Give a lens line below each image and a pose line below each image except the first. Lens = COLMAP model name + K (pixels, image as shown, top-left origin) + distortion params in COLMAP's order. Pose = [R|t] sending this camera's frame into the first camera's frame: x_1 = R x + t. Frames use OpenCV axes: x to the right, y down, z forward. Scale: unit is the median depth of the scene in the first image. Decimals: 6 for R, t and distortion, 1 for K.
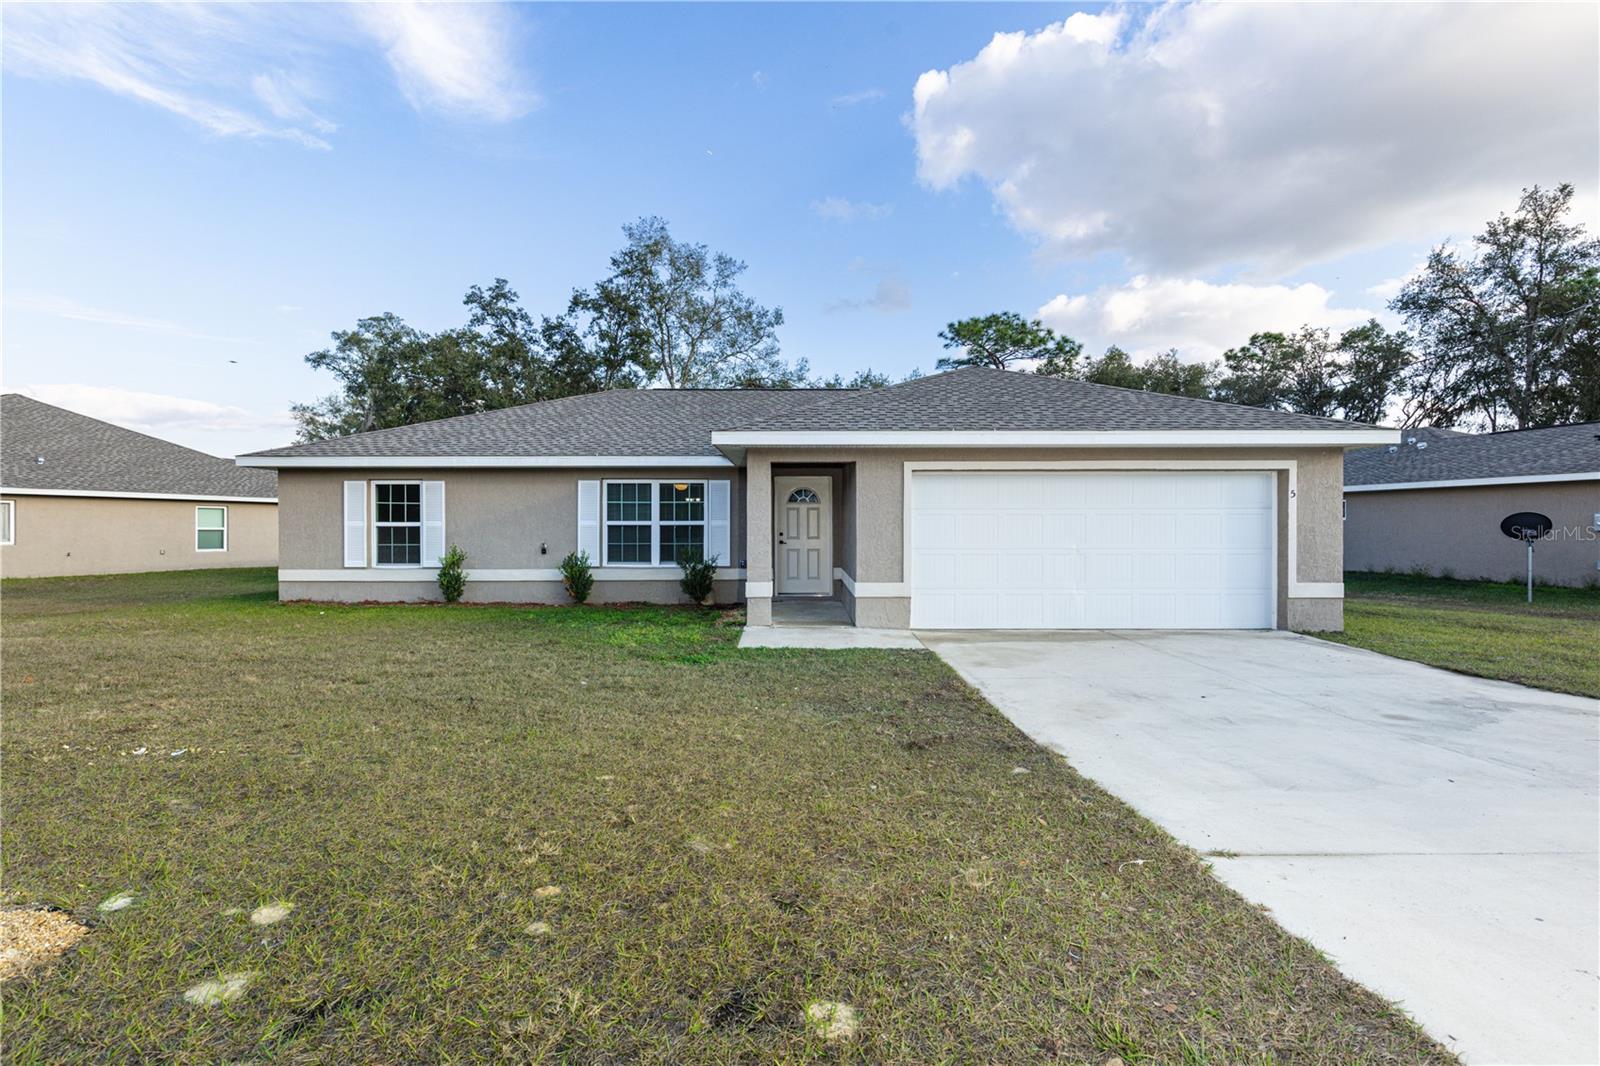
lens RADIAL K [[704.1, 0, 800.0], [0, 704.1, 533.0], [0, 0, 1]] dist [0.018126, -0.000037]
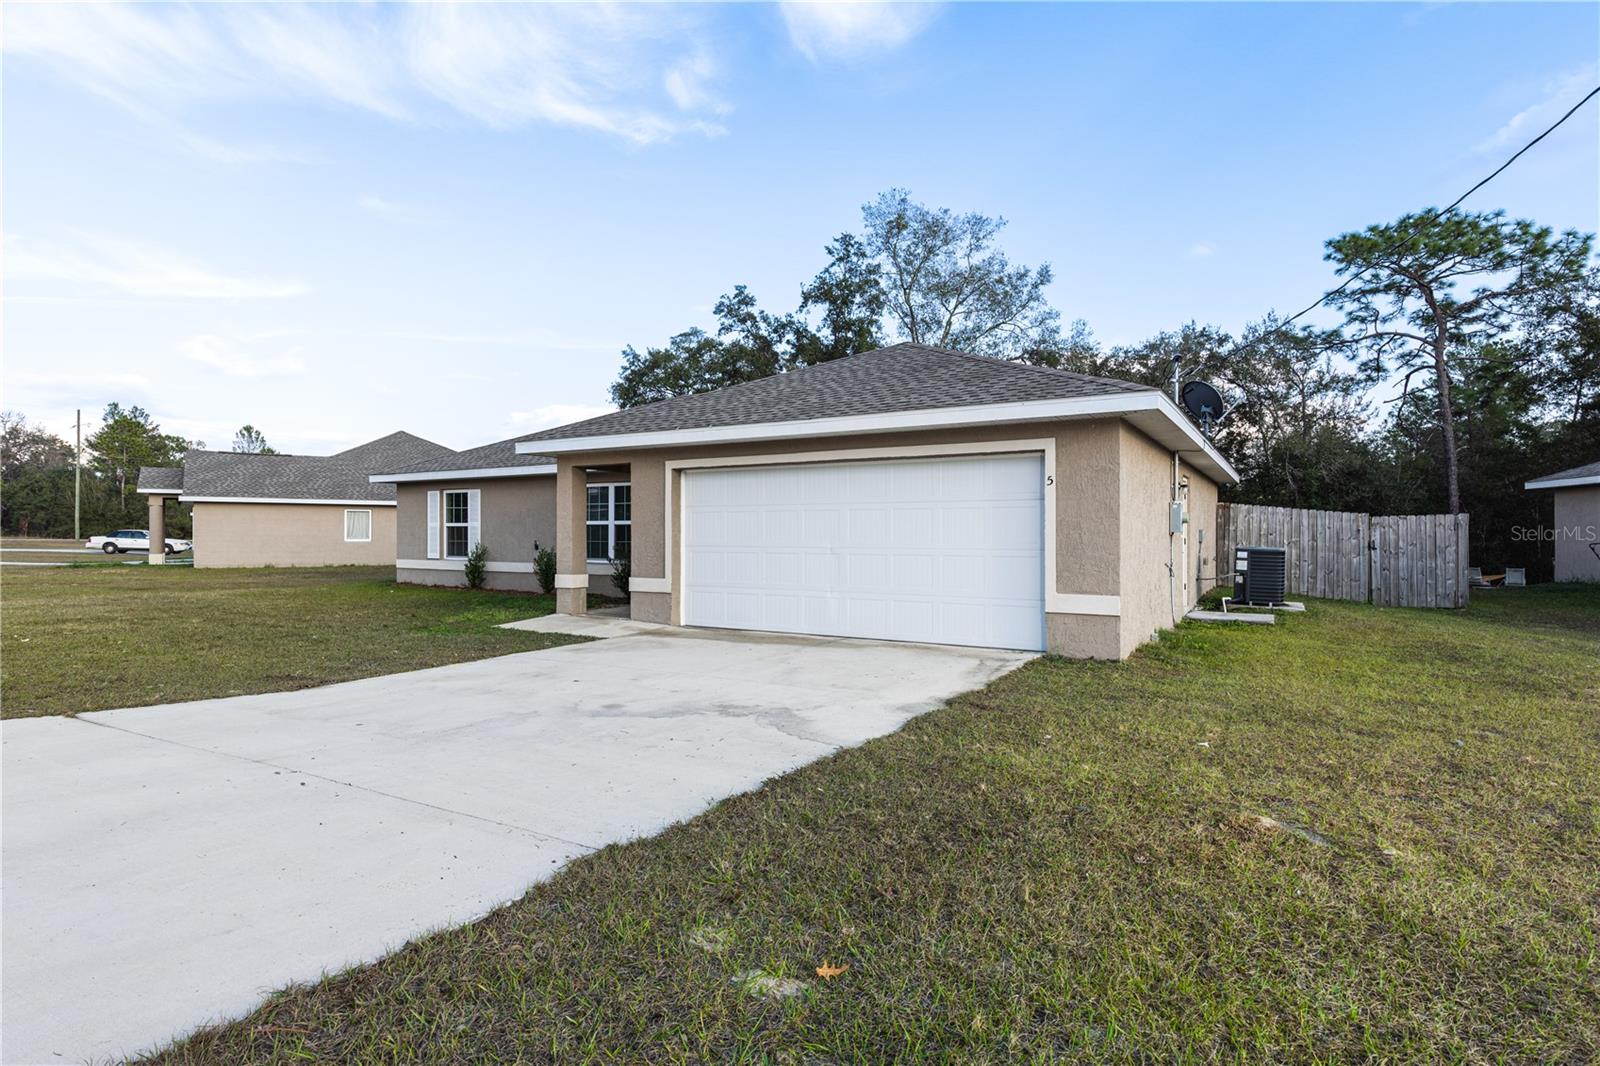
lens RADIAL K [[822.8, 0, 800.0], [0, 822.8, 533.0], [0, 0, 1]] dist [0.014251, -0.000016]
pose [[0.863112, 0.000900, -0.505012, 0.688666], [-0.002643, 0.999993, -0.002735, 0.004644], [0.505006, 0.003695, 0.863108, 0.049508]]
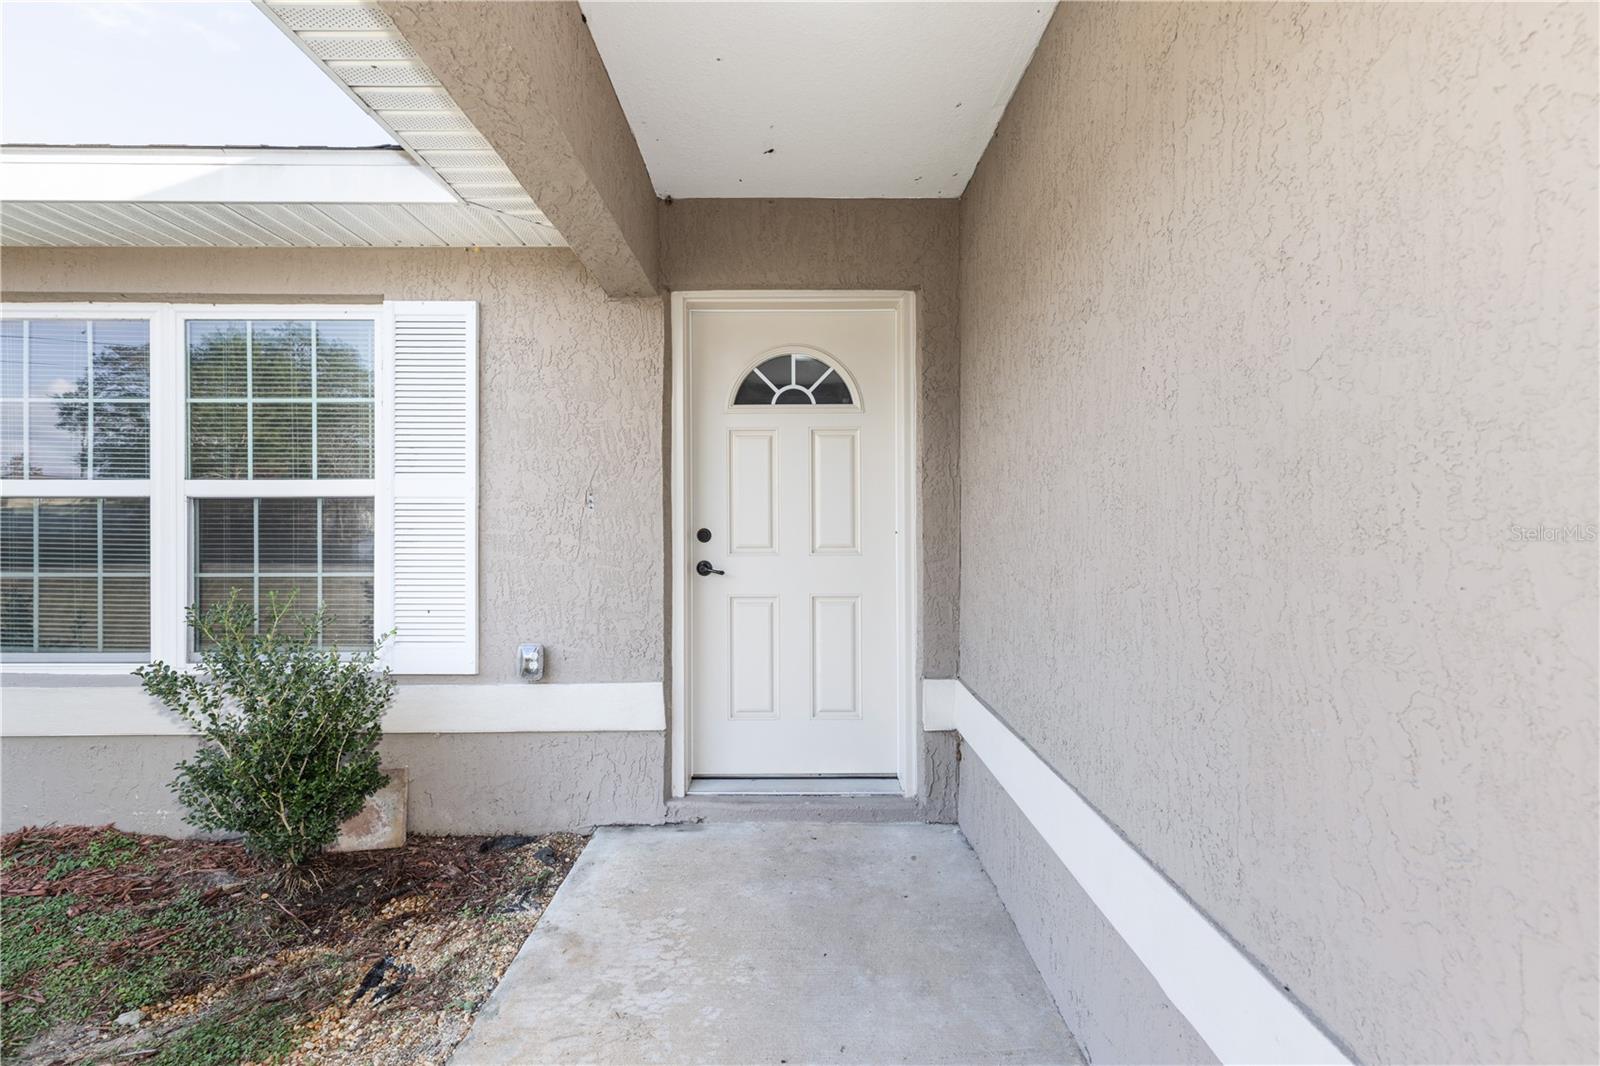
lens RADIAL K [[704.1, 0, 800.0], [0, 704.1, 533.0], [0, 0, 1]] dist [0.018126, -0.000037]
pose [[0.999703, 0.000069, -0.024383, 0.013650], [-0.000345, 0.999936, -0.011317, 0.003745], [0.024381, 0.011322, 0.999639, 0.764005]]
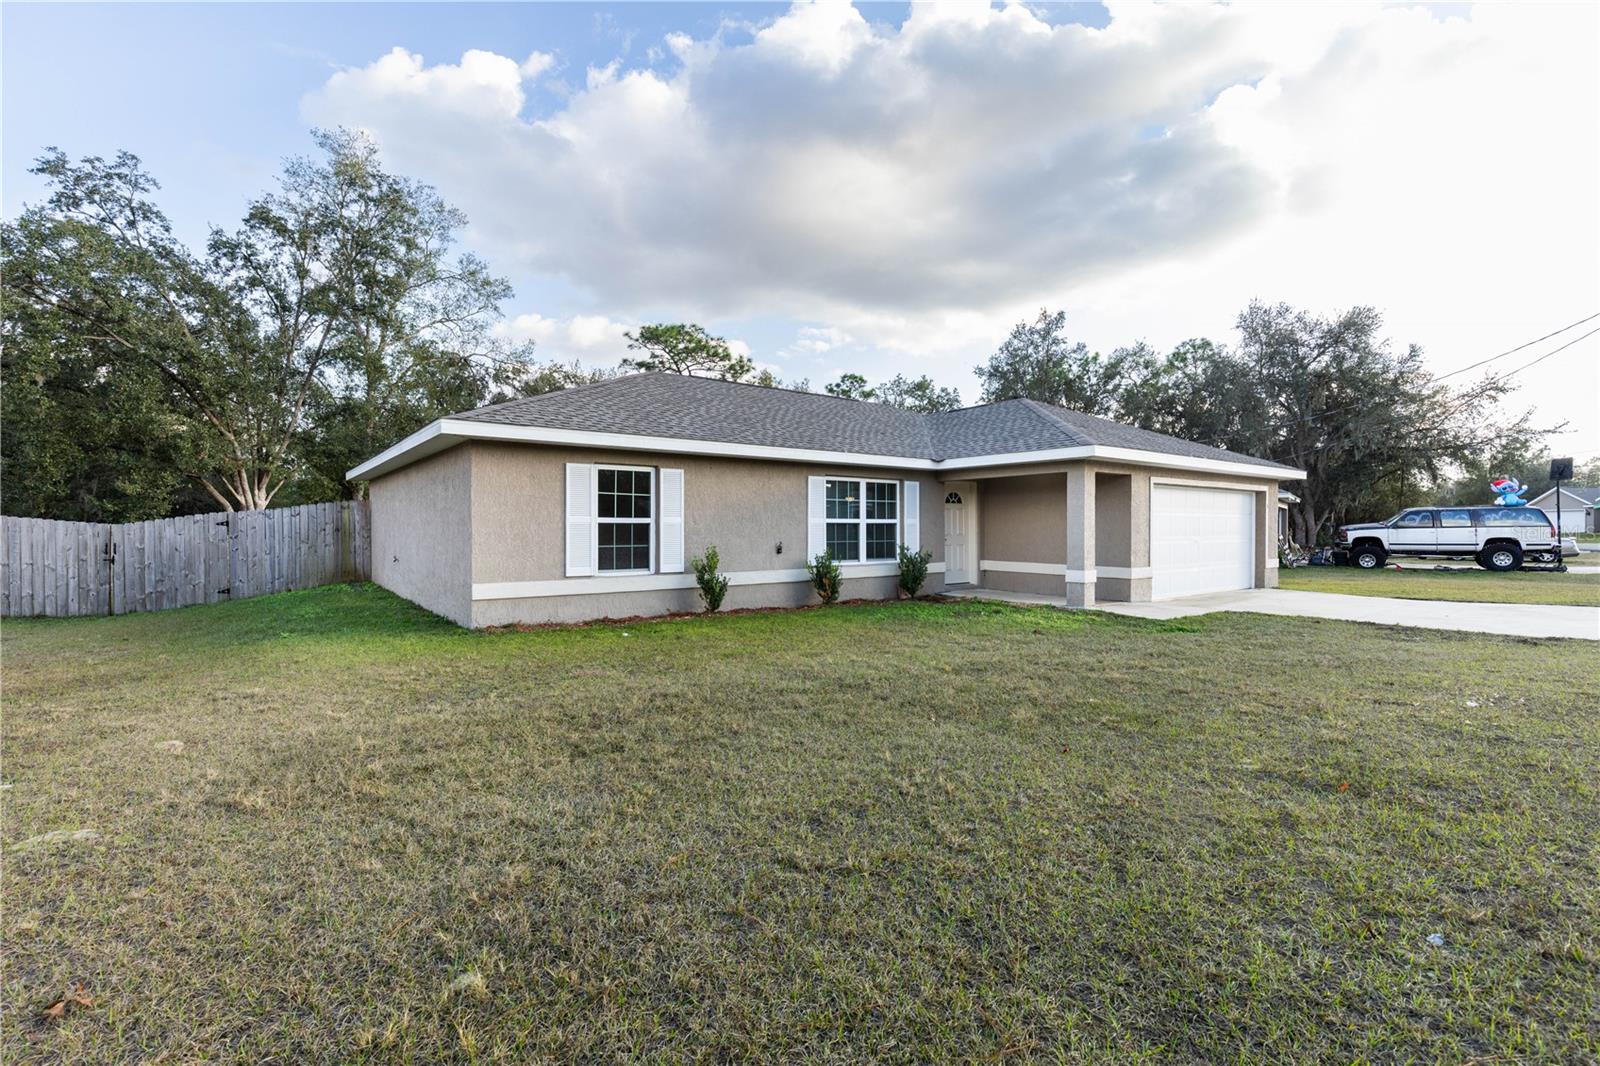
lens RADIAL K [[718.3, 0, 800.0], [0, 718.3, 533.0], [0, 0, 1]] dist [0.008427, -0.000135]
pose [[0.799202, -0.003098, 0.601055, -0.898223], [0.006187, 0.999976, -0.003073, 0.005606], [-0.601031, 0.006175, 0.799202, 0.229848]]
